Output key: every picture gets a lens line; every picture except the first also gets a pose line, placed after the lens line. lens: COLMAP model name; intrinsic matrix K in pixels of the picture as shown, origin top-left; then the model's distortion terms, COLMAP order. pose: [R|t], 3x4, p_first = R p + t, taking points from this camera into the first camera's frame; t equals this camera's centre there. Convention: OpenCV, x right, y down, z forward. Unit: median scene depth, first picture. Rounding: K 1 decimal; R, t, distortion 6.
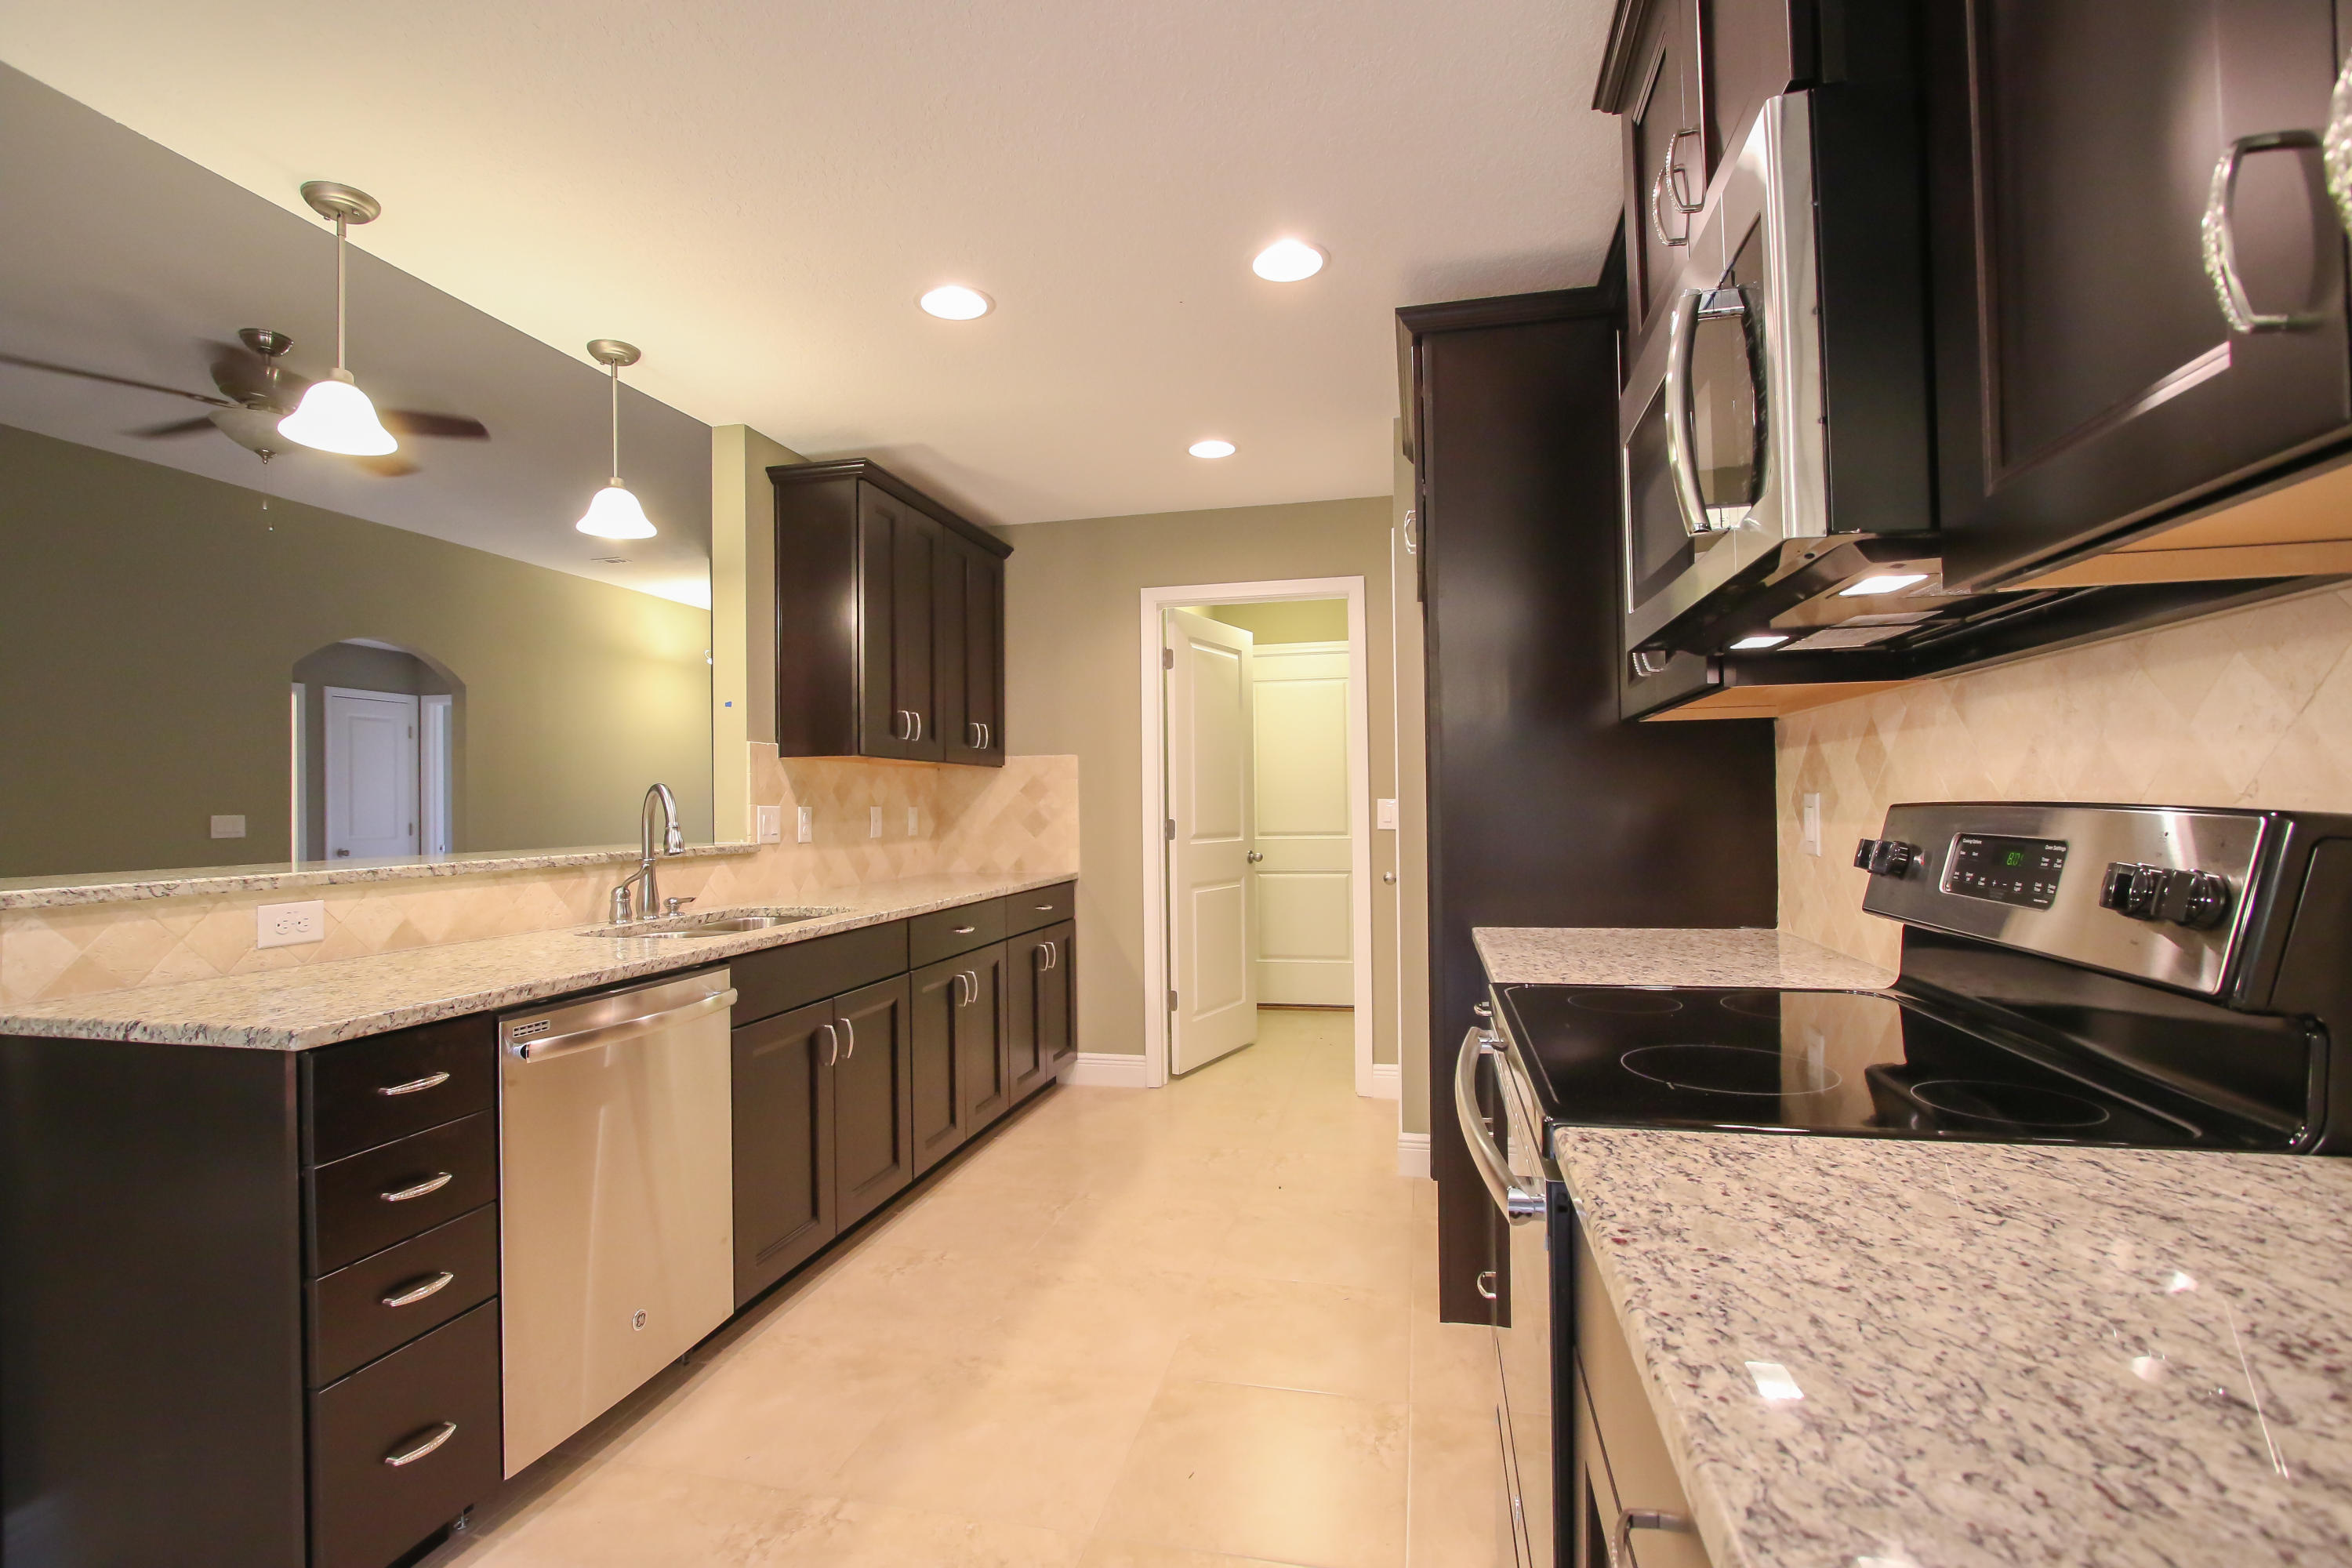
lens RADIAL K [[1078.8, 0, 1177.9], [0, 1078.8, 792.0], [0, 0, 1]] dist [-0.020512, 0.002220]
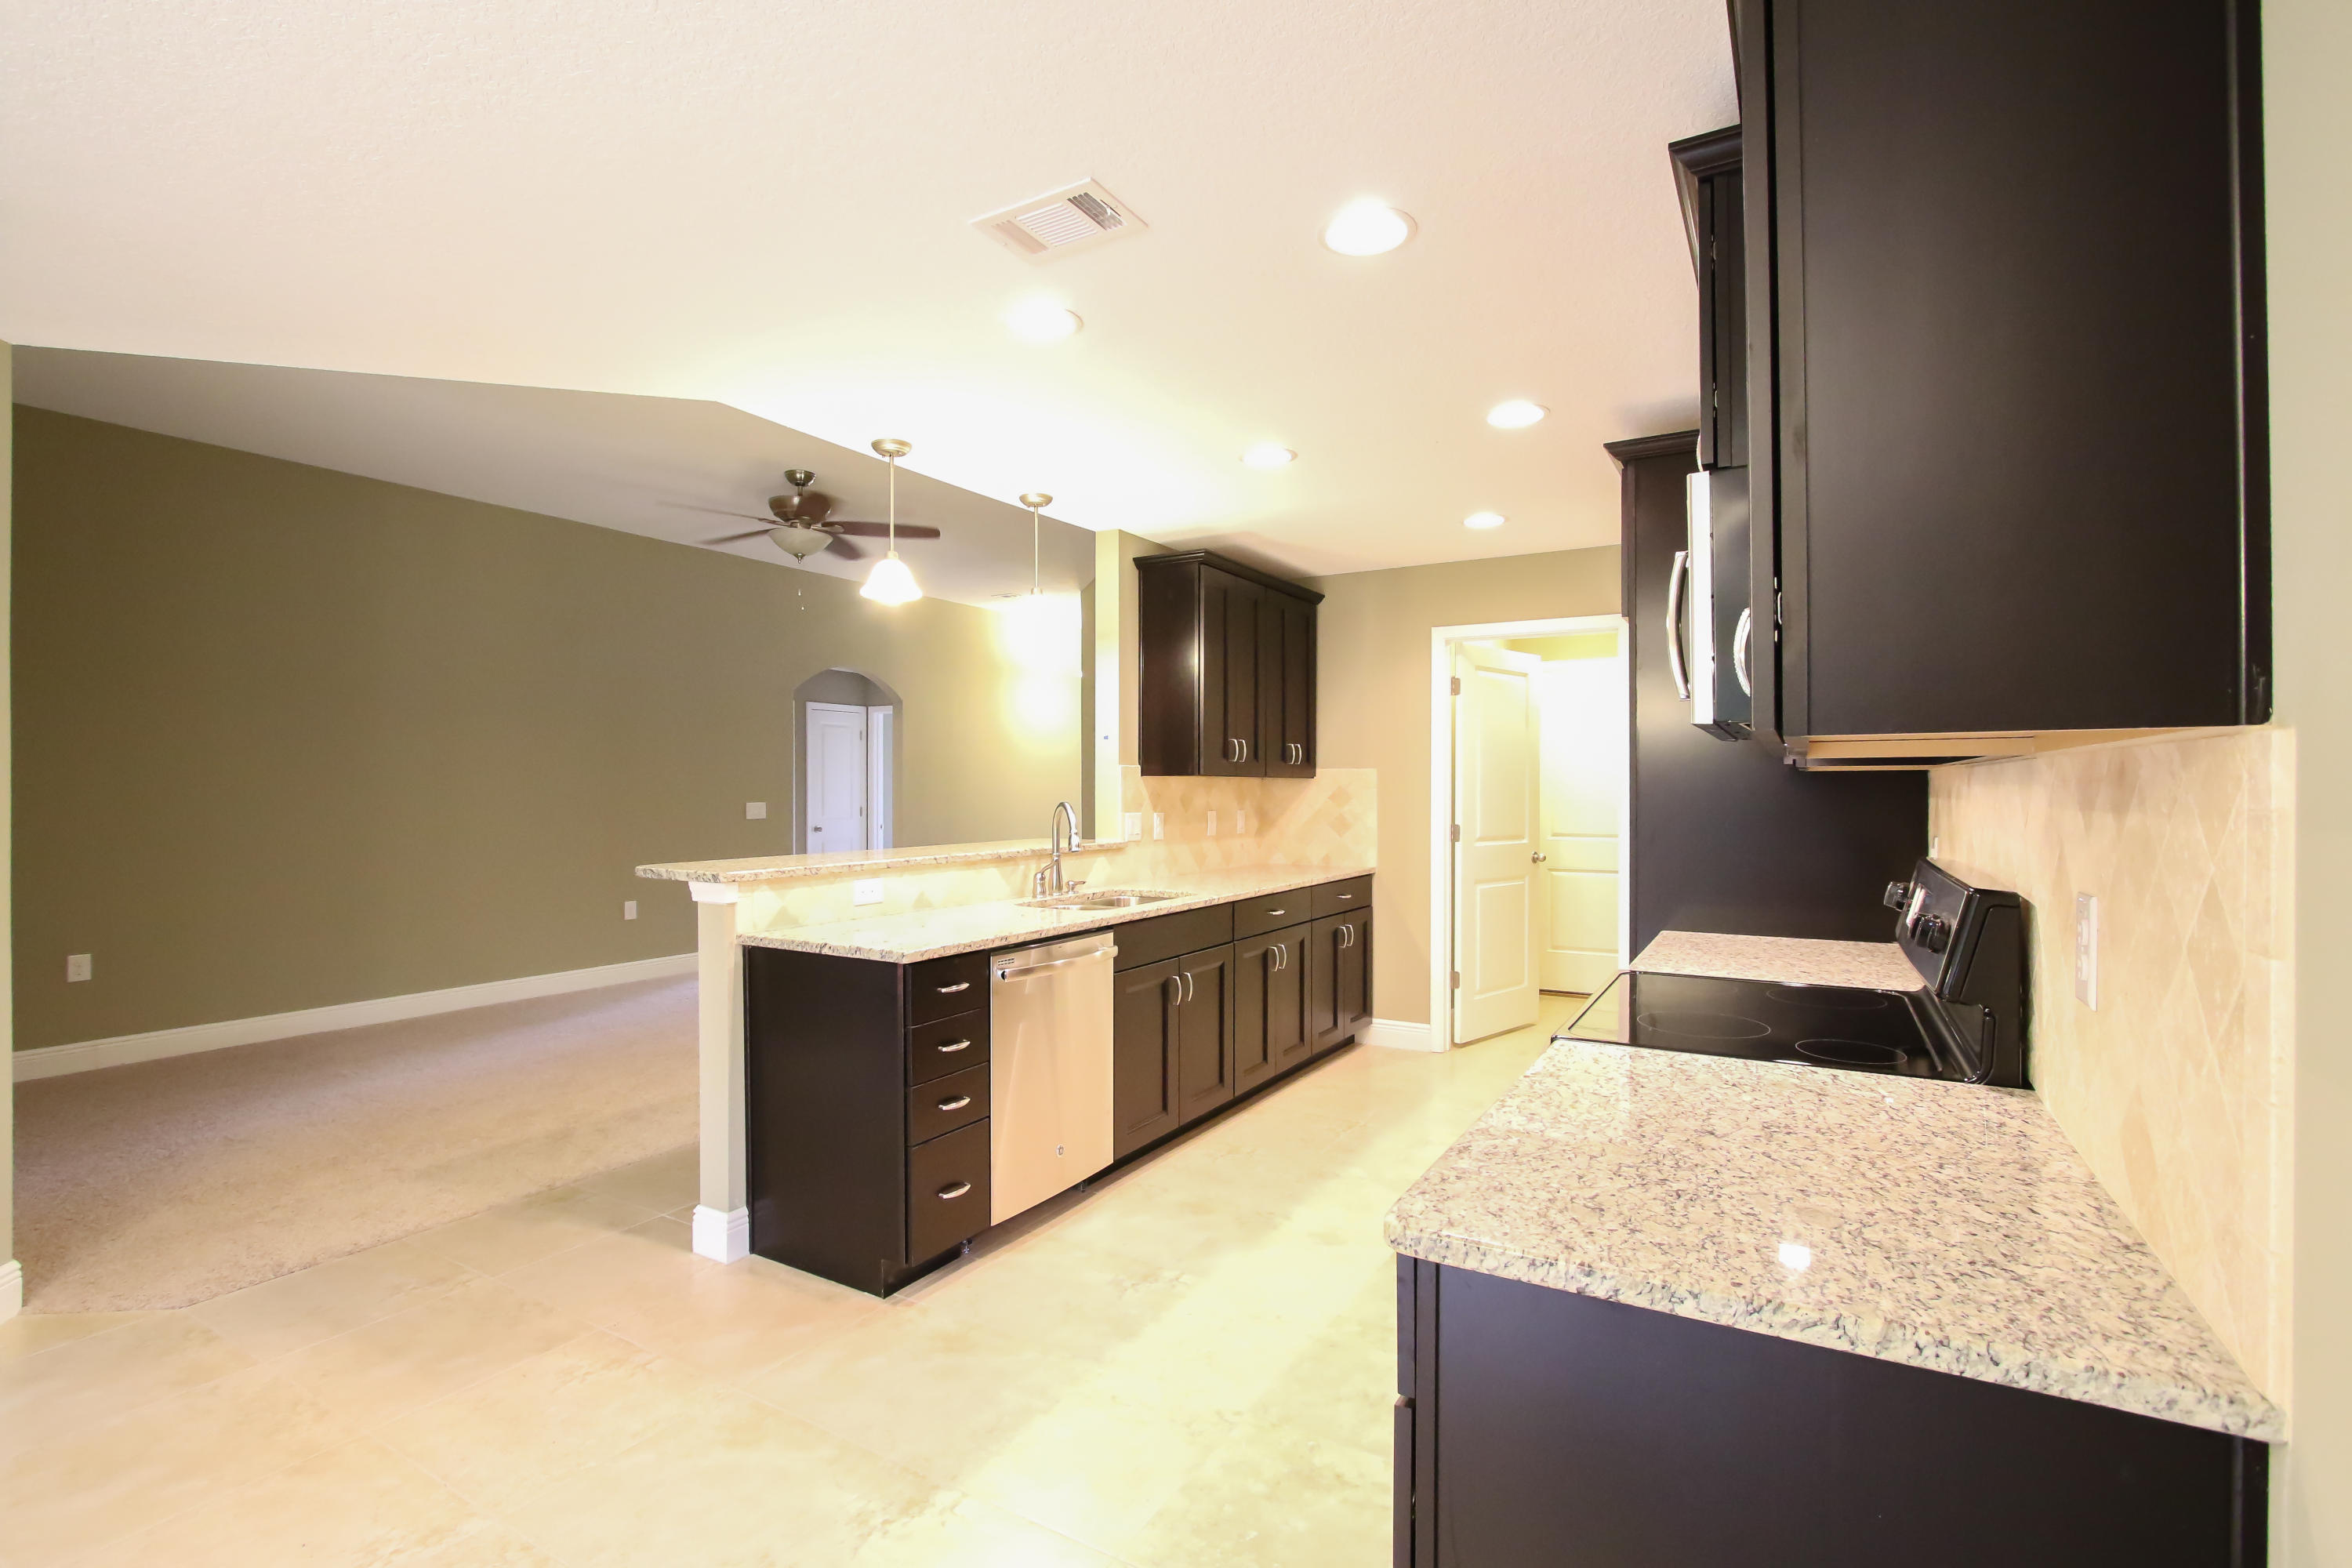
lens RADIAL K [[1078.8, 0, 1177.9], [0, 1078.8, 792.0], [0, 0, 1]] dist [-0.020512, 0.002220]
pose [[0.952657, 0.014340, -0.303709, 0.092854], [-0.008798, 0.999769, 0.019607, -0.046846], [0.303920, -0.016007, 0.952563, -0.306651]]
